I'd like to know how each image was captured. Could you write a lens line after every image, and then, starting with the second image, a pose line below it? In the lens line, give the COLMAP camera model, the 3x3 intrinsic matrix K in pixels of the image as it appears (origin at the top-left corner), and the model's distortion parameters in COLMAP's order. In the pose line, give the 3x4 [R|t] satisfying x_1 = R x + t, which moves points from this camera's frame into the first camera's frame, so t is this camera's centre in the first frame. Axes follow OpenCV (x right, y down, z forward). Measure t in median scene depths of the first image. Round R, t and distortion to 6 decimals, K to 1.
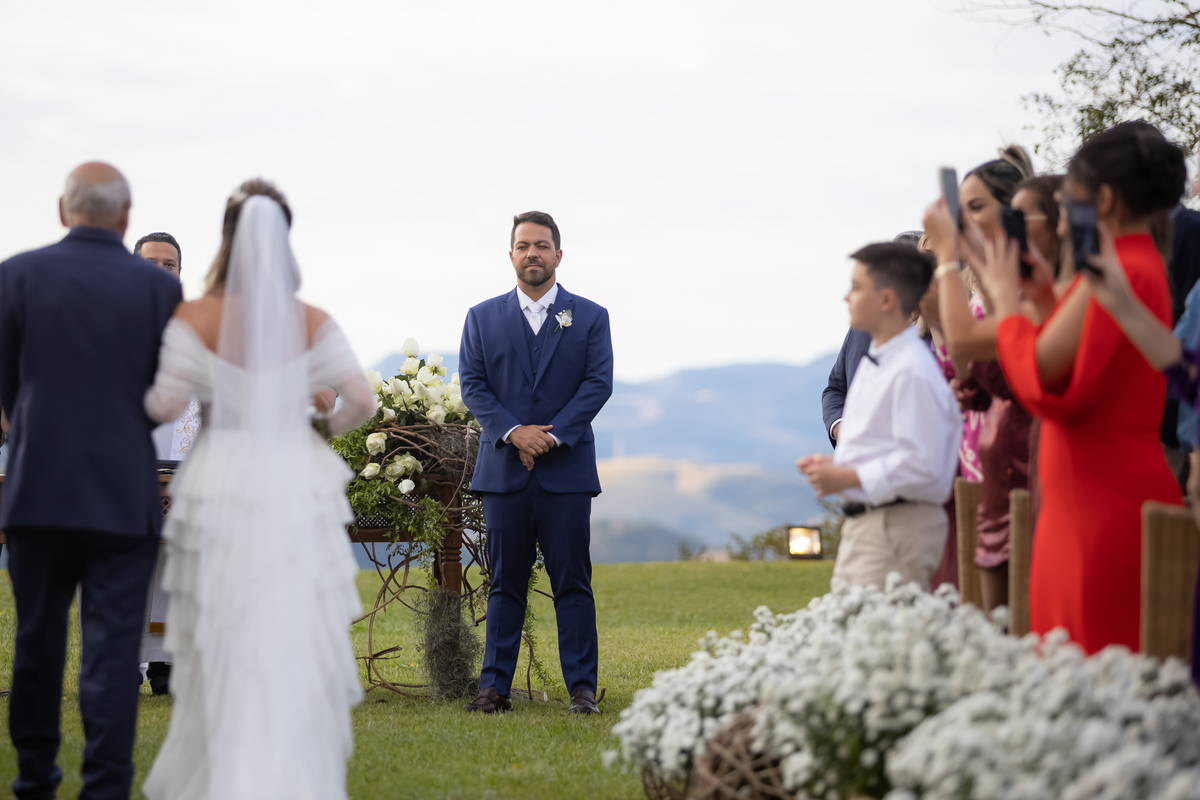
lens RADIAL K [[4449.0, 0, 600.0], [0, 4449.0, 400.0], [0, 0, 1]] dist [-0.038442, 1.261968]
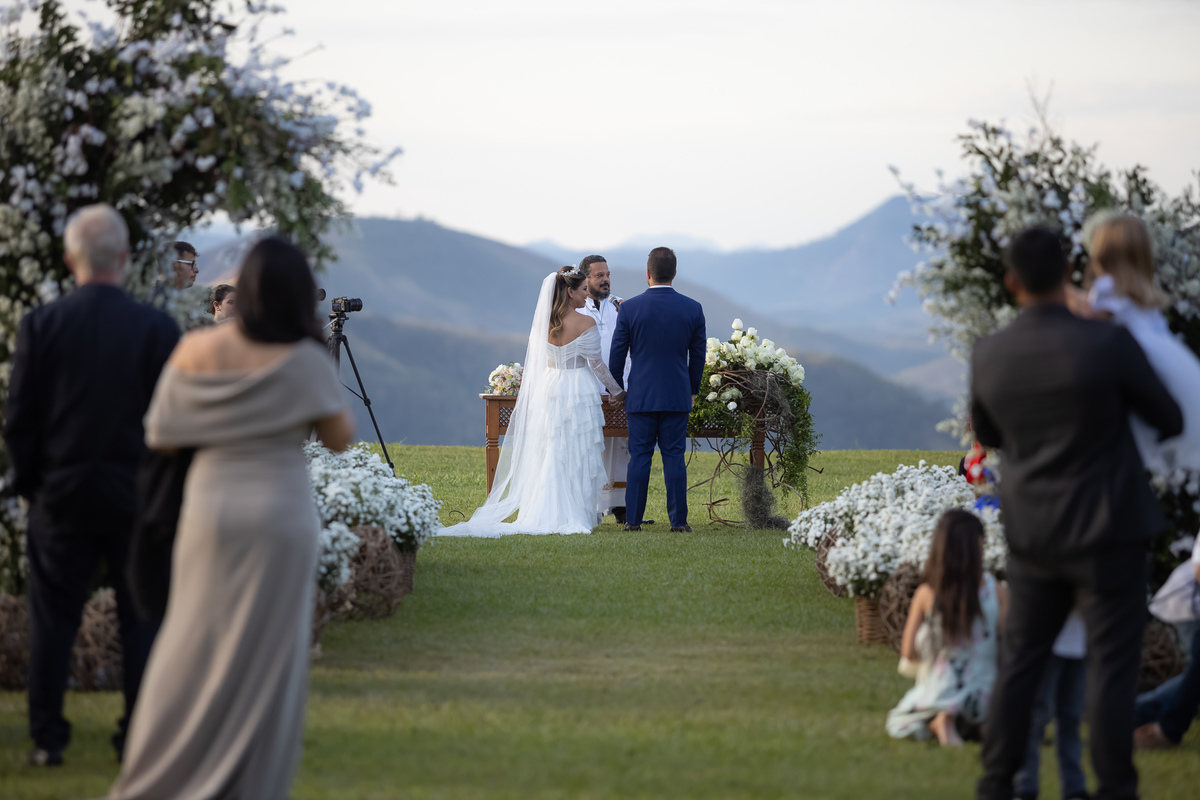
lens RADIAL K [[4548.1, 0, 600.0], [0, 4548.1, 400.0], [0, 0, 1]] dist [0.093869, 1.028302]
pose [[0.994840, 0.012867, -0.100640, 0.083003], [-0.010116, 0.999562, 0.027795, -0.031449], [0.100953, -0.026633, 0.994535, -0.762160]]
